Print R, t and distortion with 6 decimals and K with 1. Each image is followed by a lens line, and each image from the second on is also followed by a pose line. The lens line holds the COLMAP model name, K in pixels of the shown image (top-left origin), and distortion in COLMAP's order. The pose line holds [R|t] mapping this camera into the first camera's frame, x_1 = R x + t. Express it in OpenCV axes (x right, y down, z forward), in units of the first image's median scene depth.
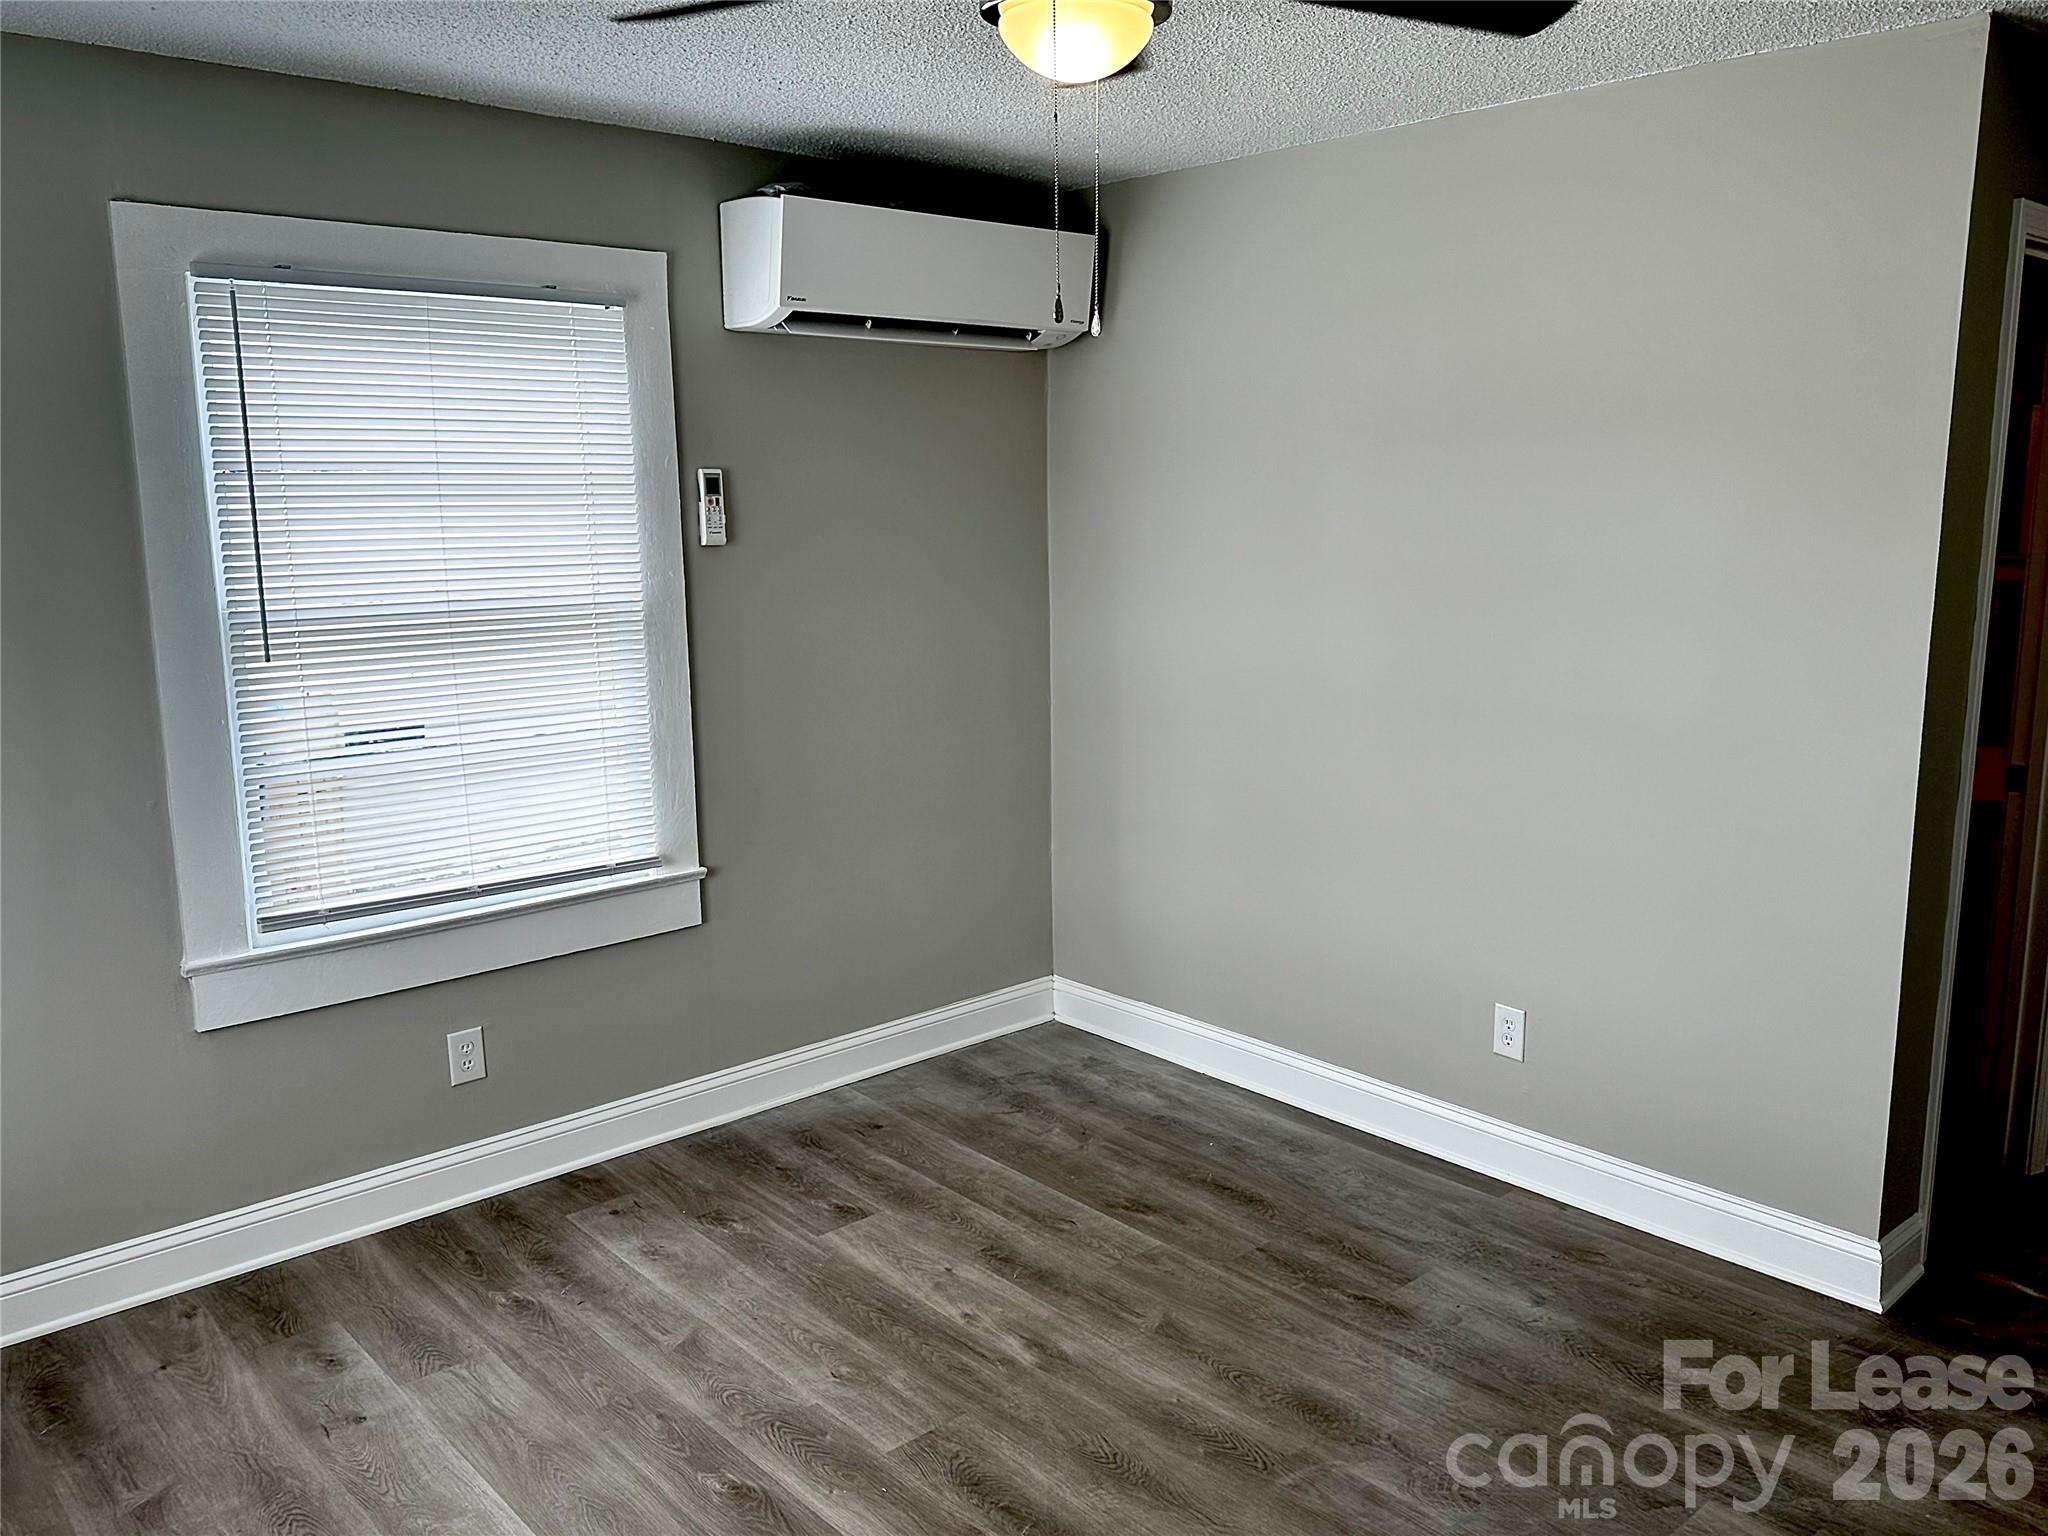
lens RADIAL K [[1602.7, 0, 1029.7], [0, 1602.7, 769.3], [0, 0, 1]] dist [0.074032, -0.075807]
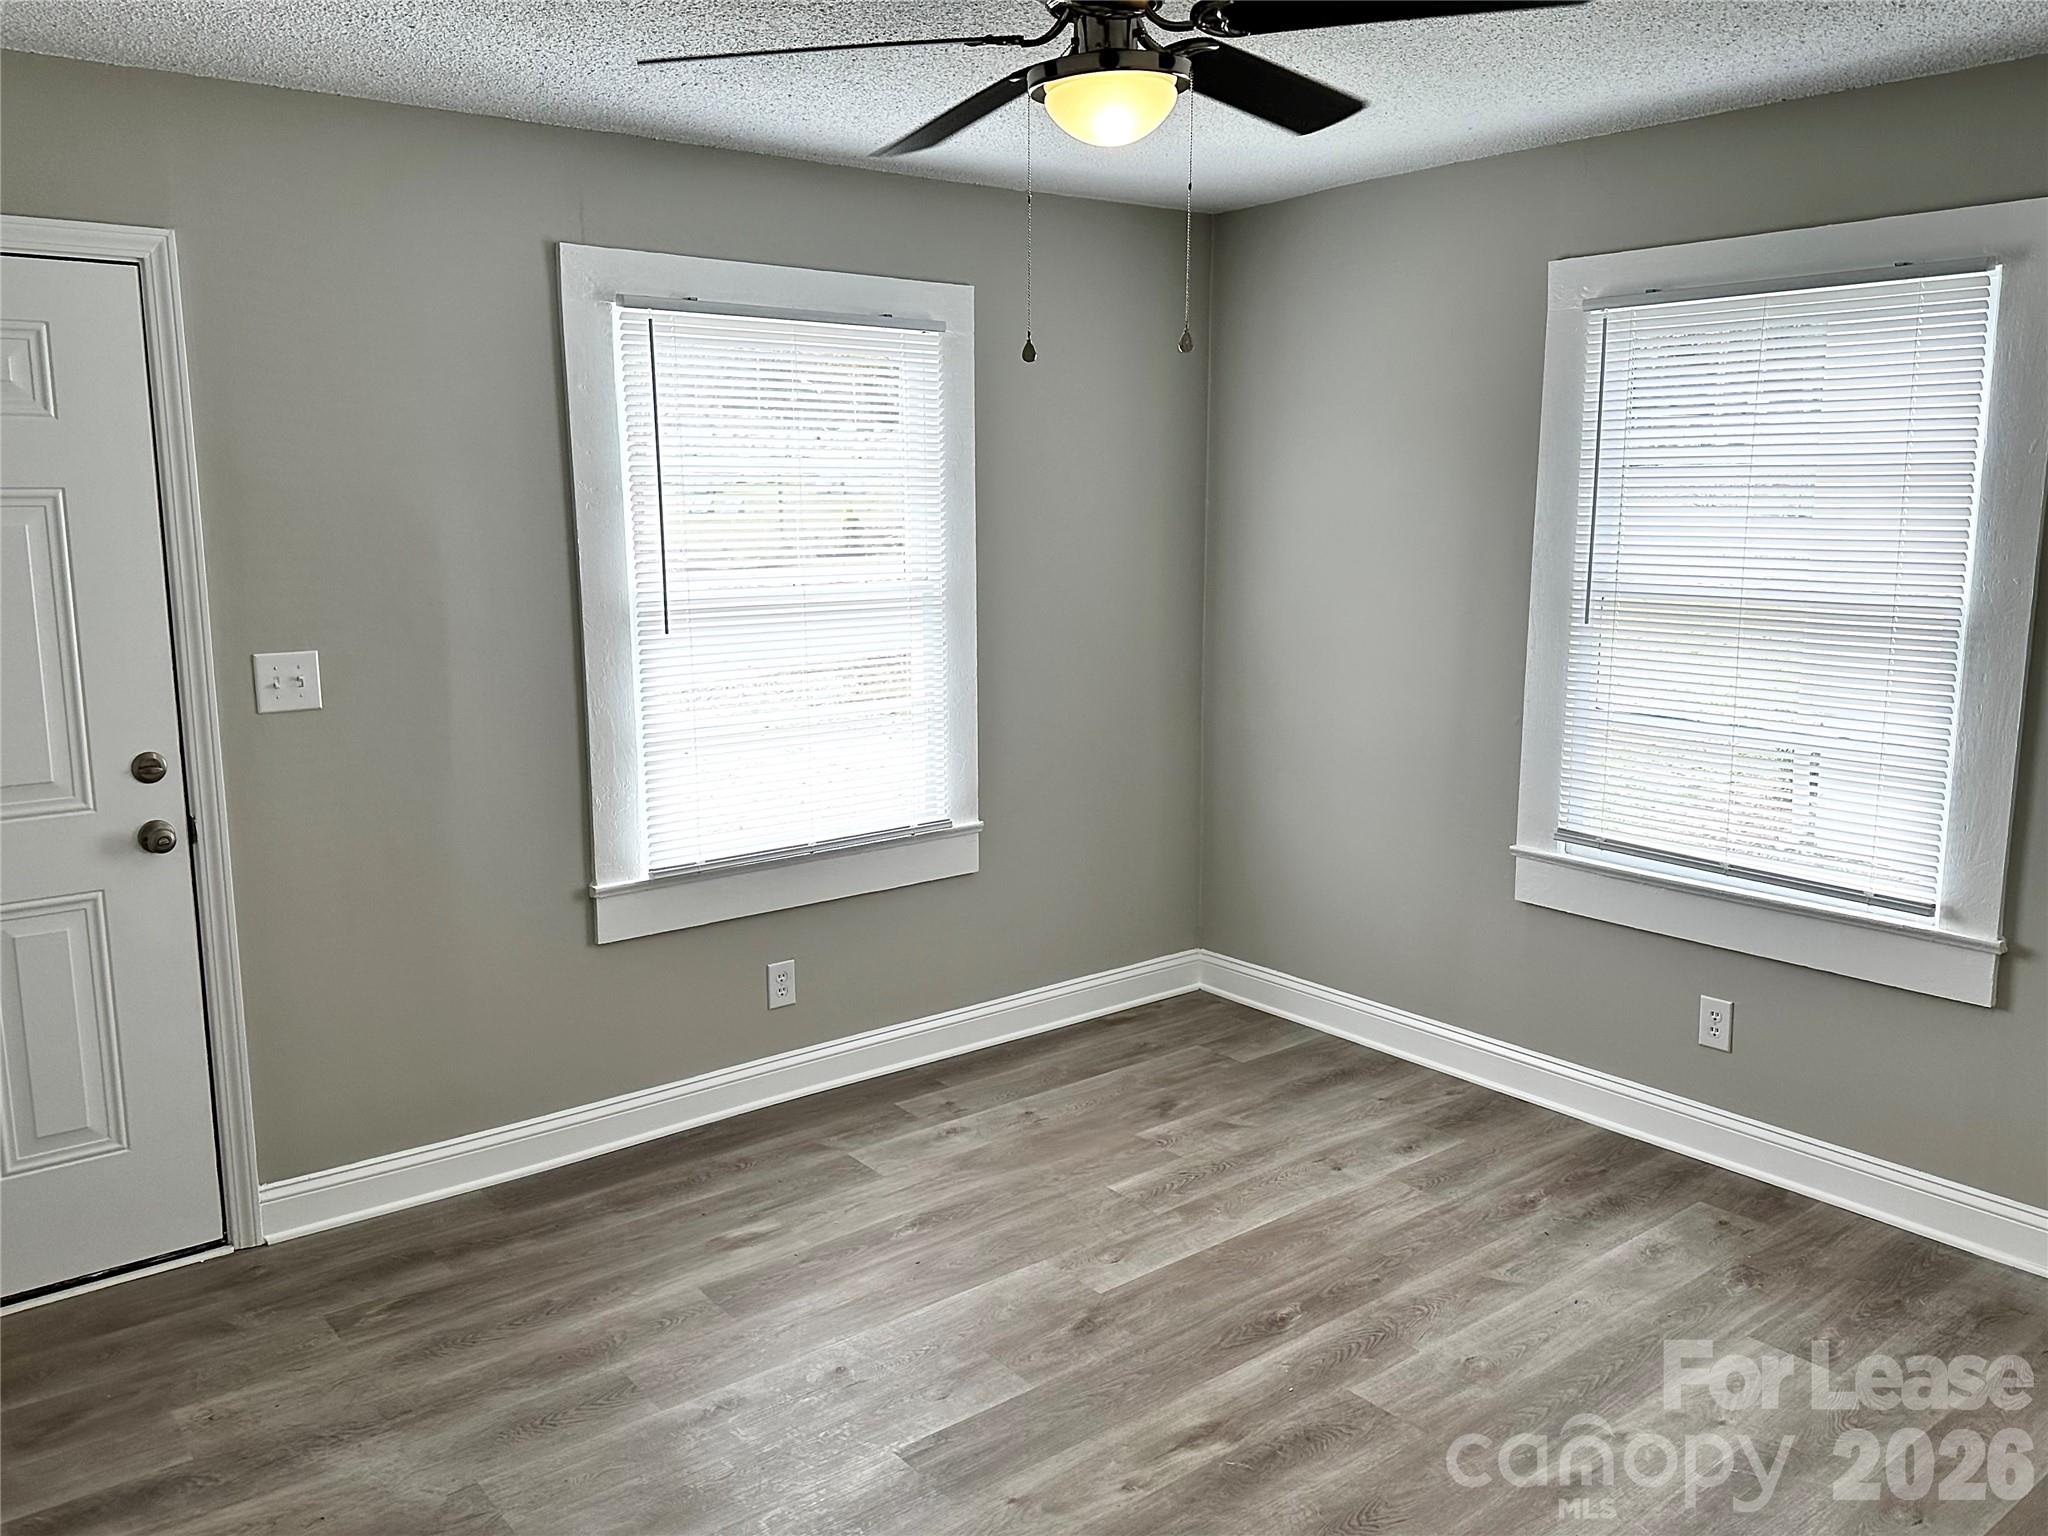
lens RADIAL K [[1602.7, 0, 1036.8], [0, 1602.7, 770.3], [0, 0, 1]] dist [0.074032, -0.075807]
pose [[-0.042288, 0.186939, -0.981461, 0.750659], [-0.168636, 0.966910, 0.191434, -0.120708], [0.984771, 0.173605, -0.009364, 0.617871]]
